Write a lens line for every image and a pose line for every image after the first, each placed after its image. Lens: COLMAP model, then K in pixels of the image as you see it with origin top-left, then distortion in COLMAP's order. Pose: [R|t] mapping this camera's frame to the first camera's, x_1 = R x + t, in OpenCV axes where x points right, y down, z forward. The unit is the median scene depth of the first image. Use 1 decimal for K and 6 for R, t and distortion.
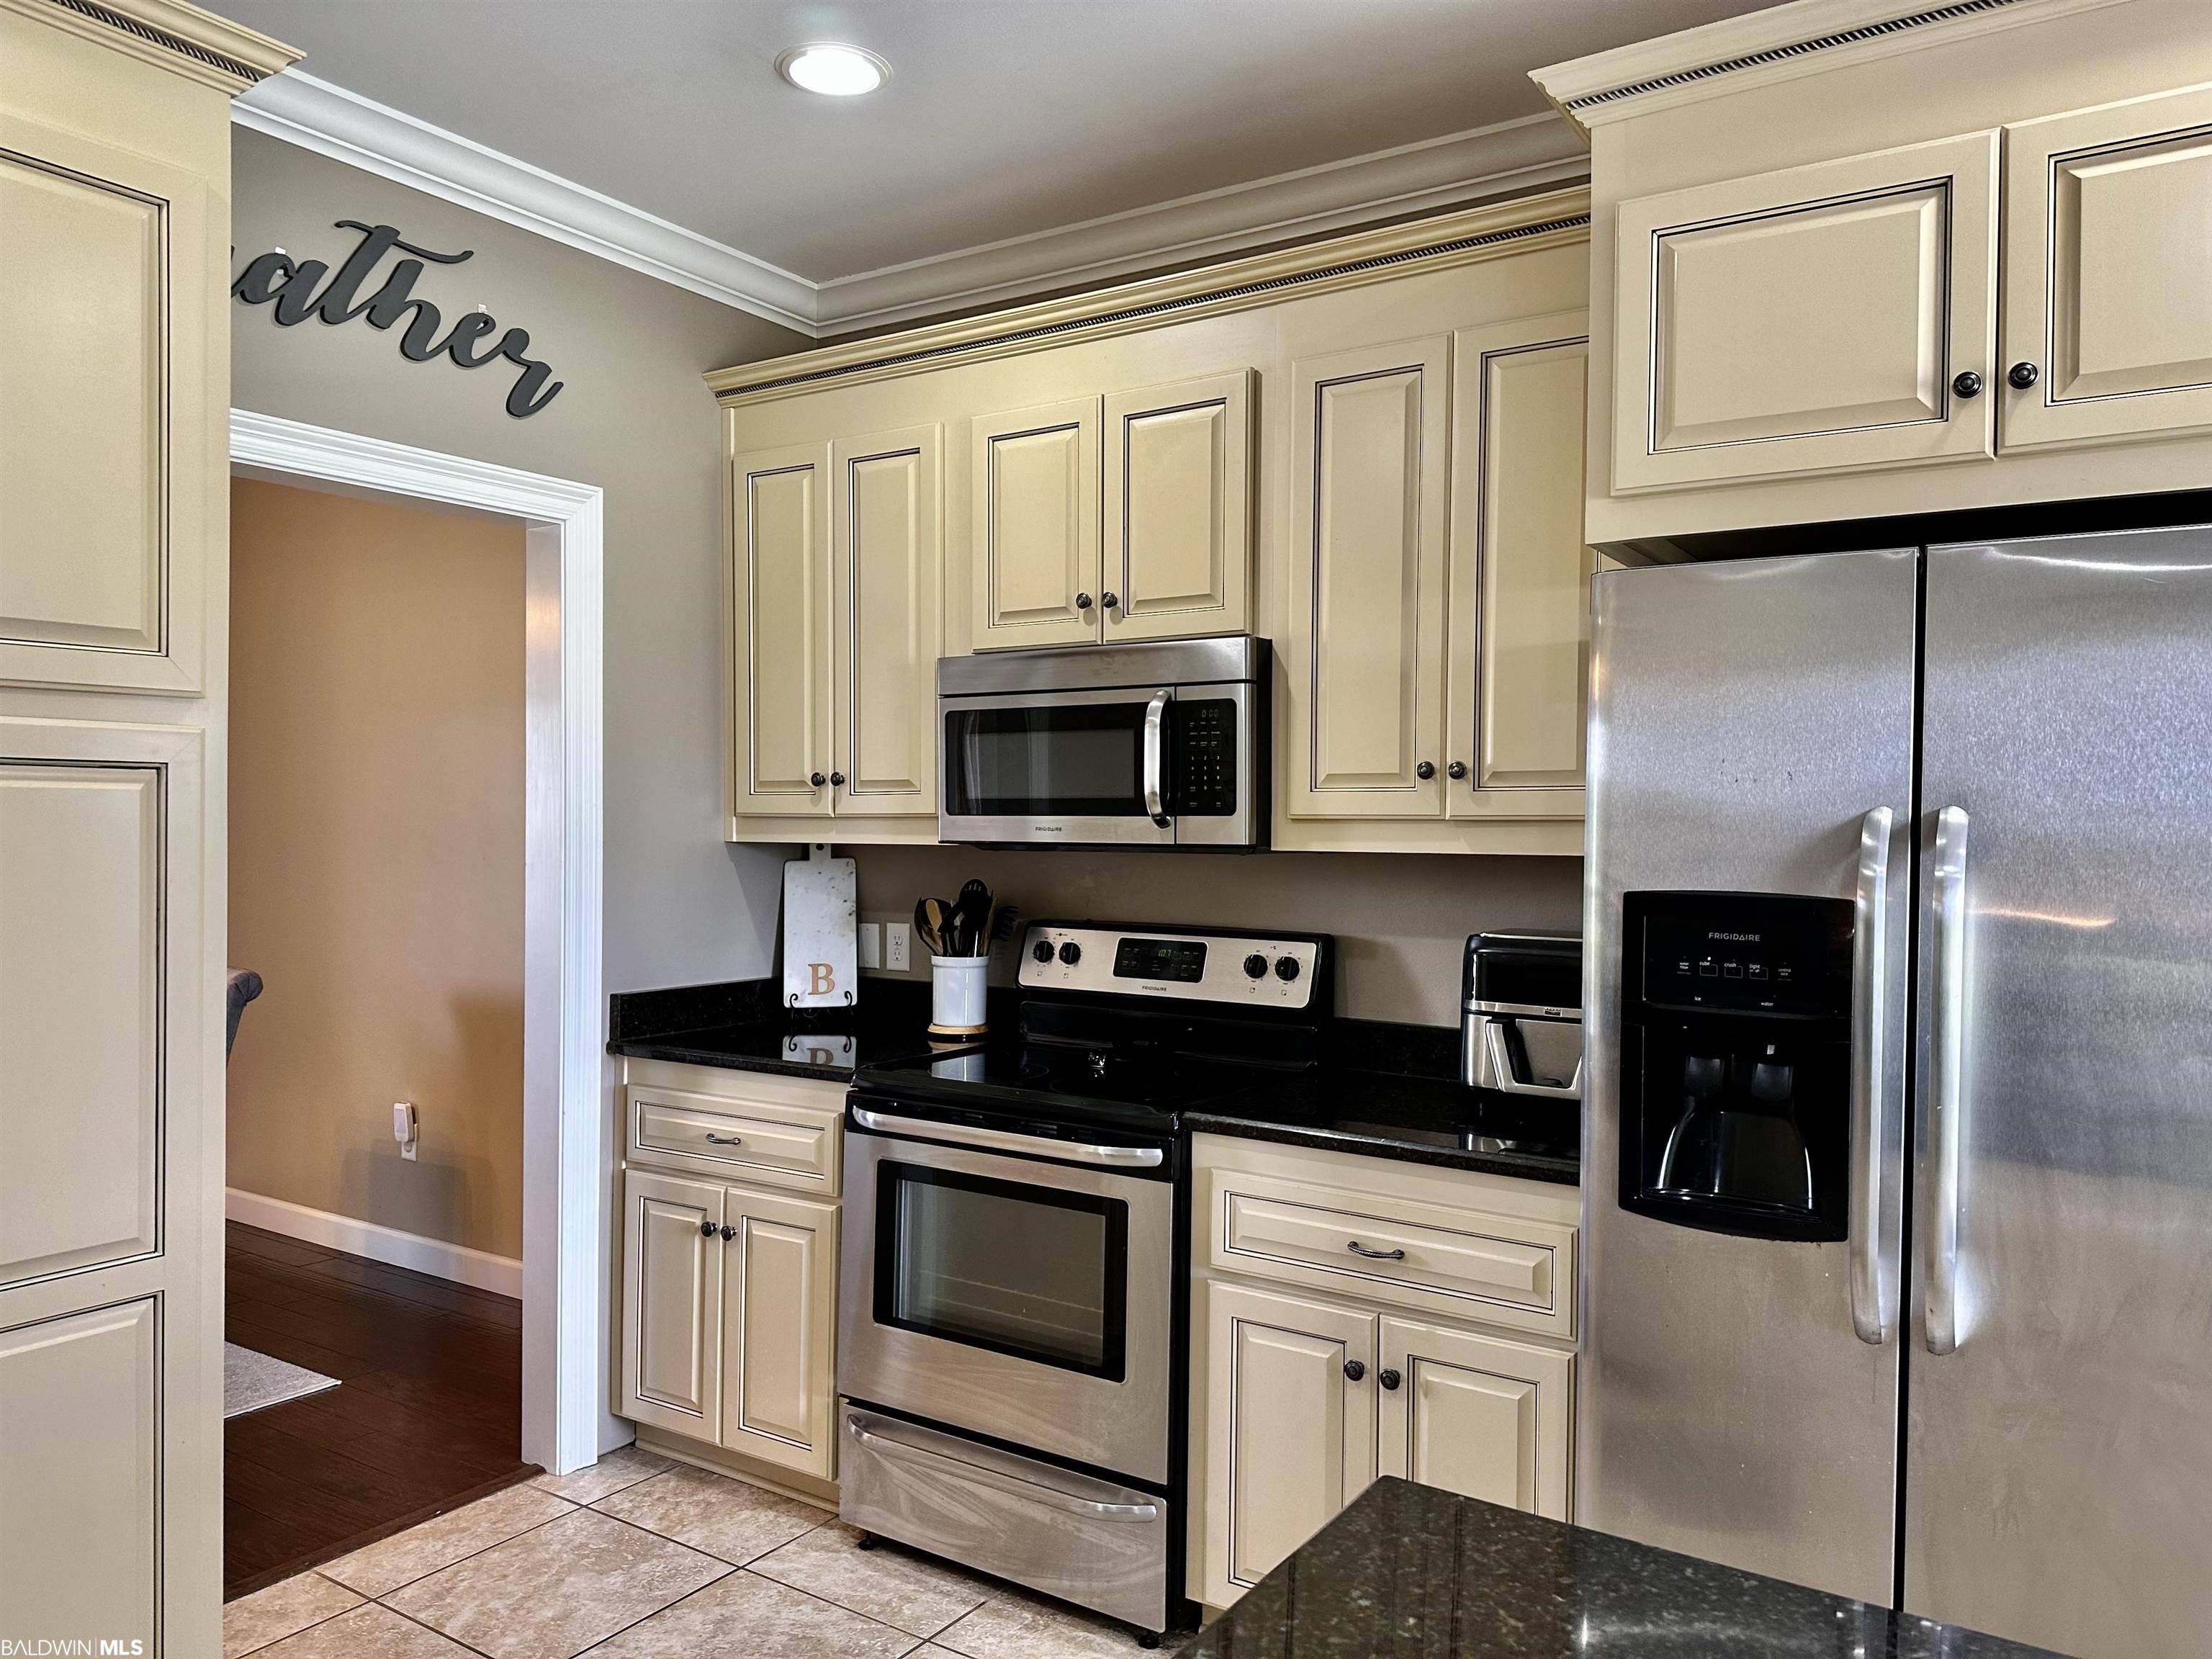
lens RADIAL K [[1560.8, 0, 1102.4], [0, 1560.8, 844.9], [0, 0, 1]] dist [0.054606, -0.063551]
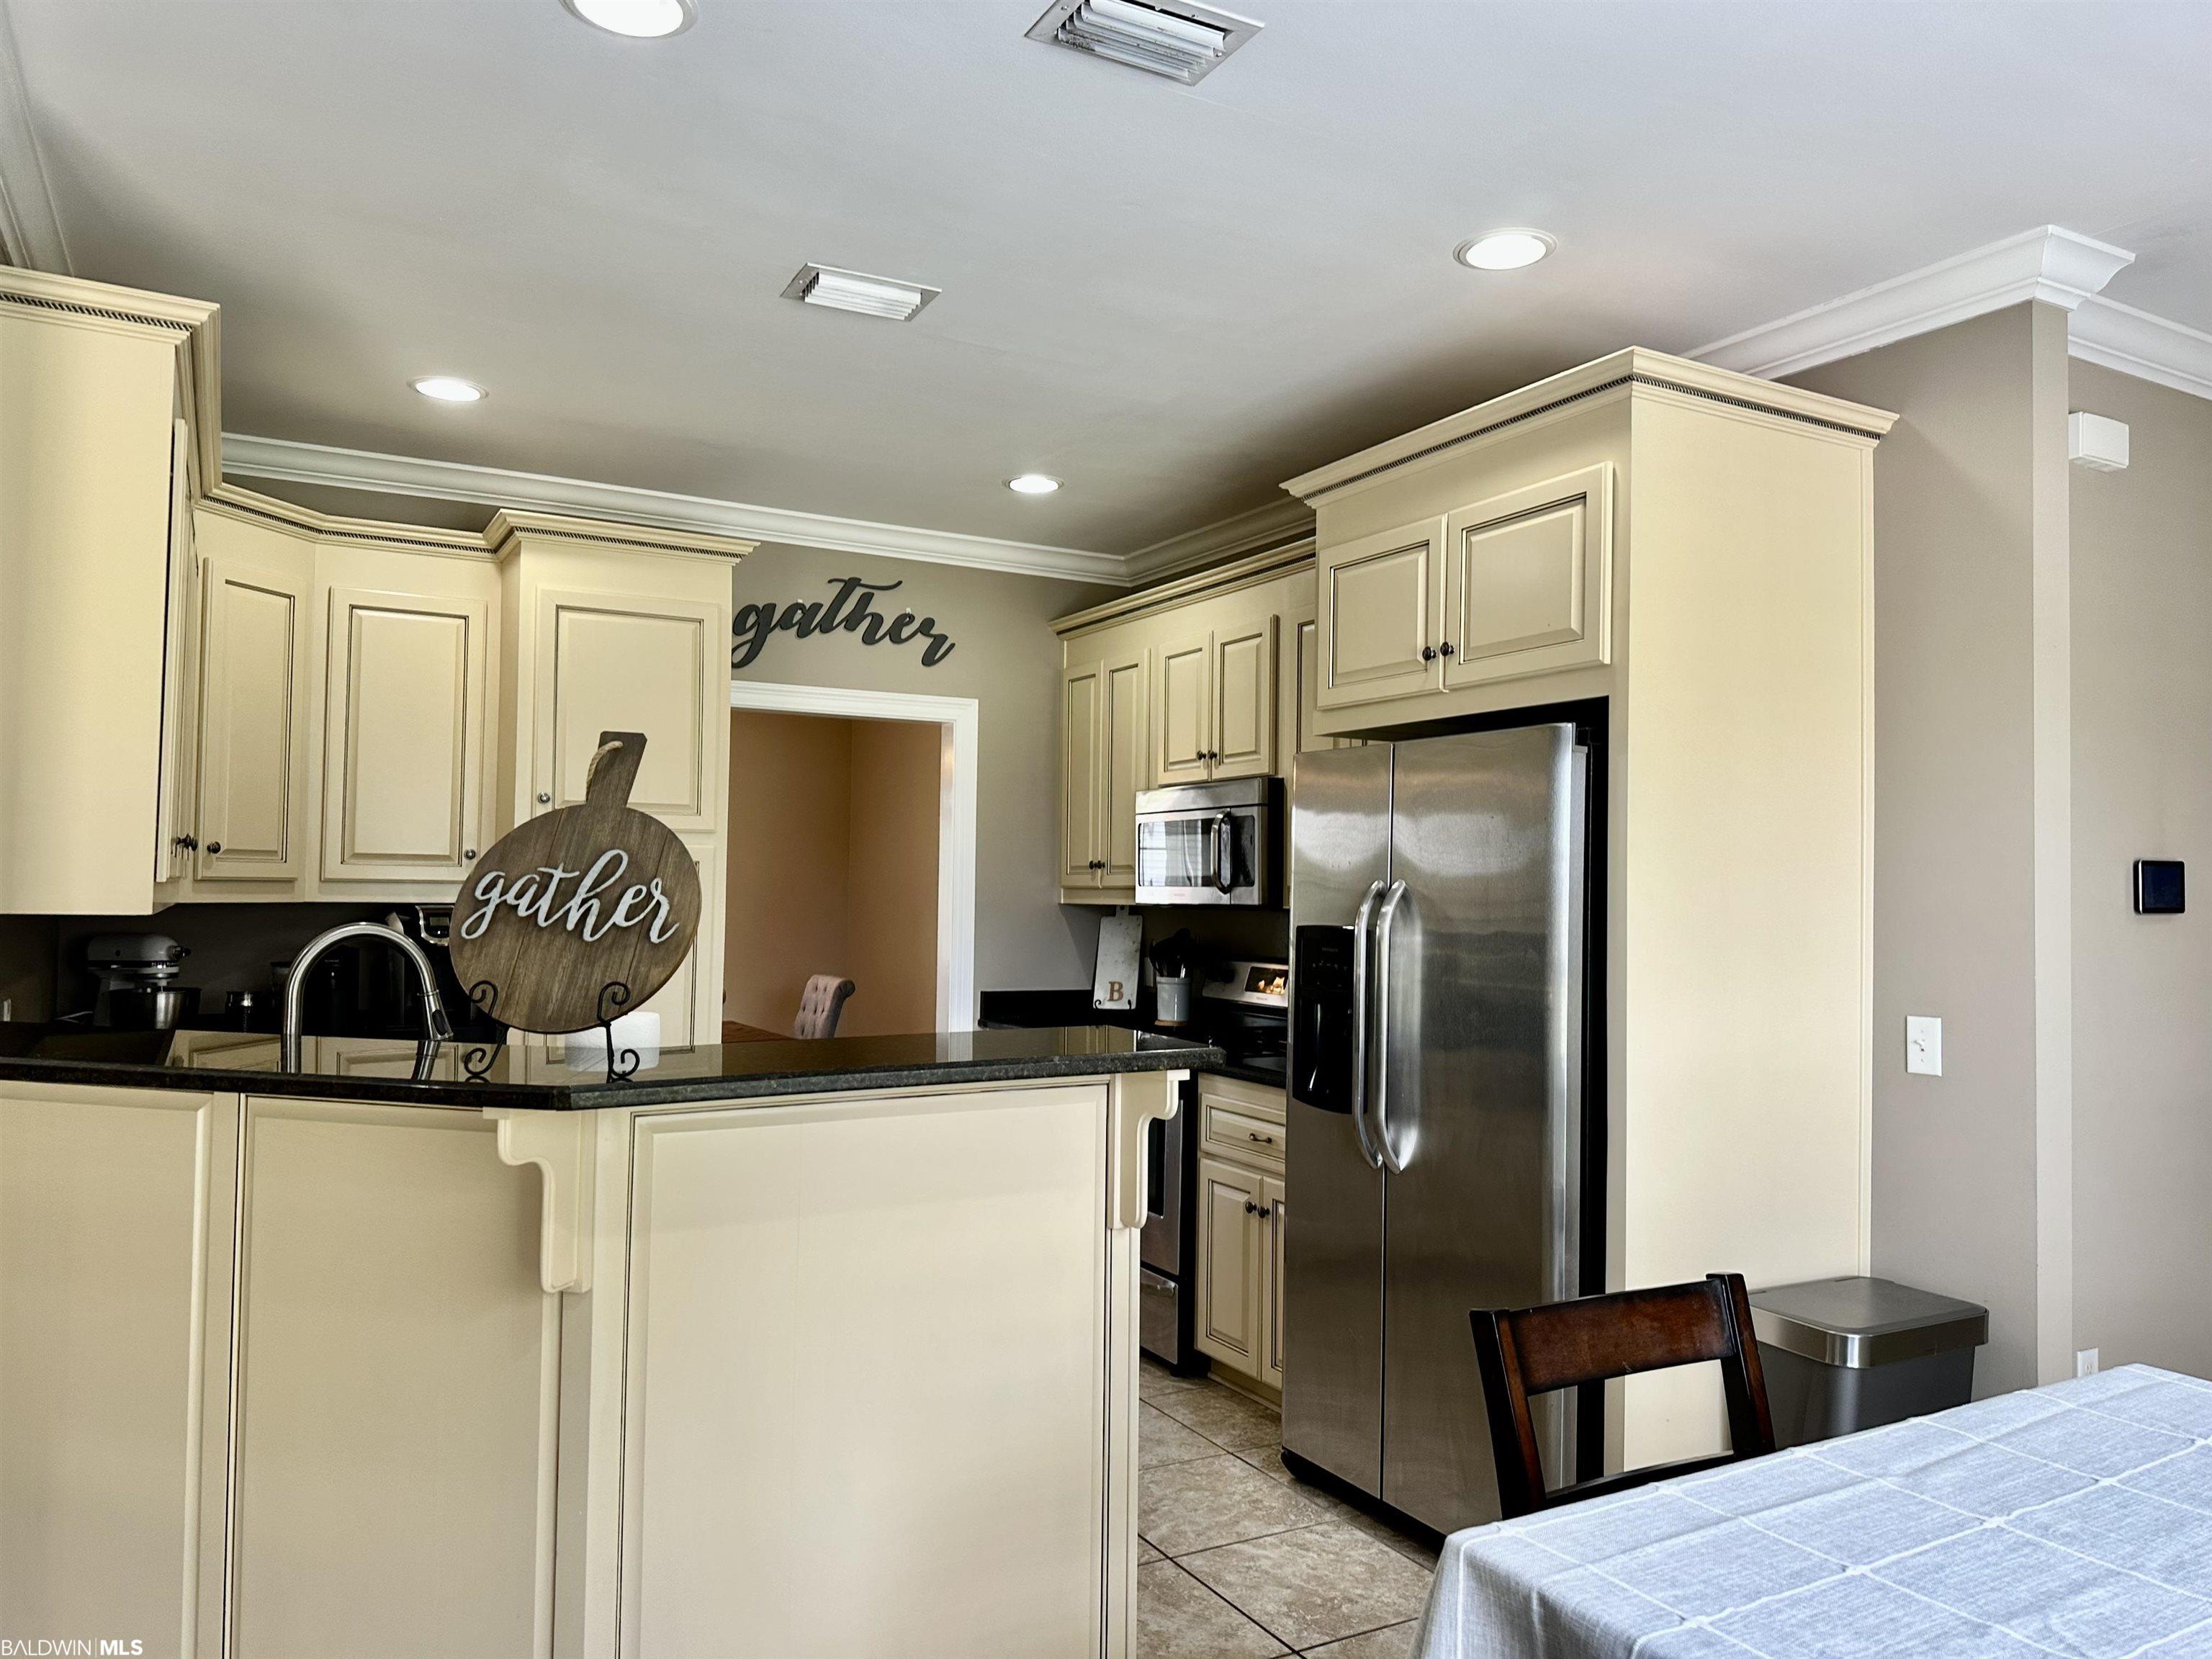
lens RADIAL K [[1560.8, 0, 1126.4], [0, 1560.8, 834.4], [0, 0, 1]] dist [0.054606, -0.063551]
pose [[0.890620, -0.016900, -0.454434, 0.662943], [-0.009341, 0.998418, -0.055437, 0.017497], [0.454652, 0.053618, 0.889054, -0.490920]]
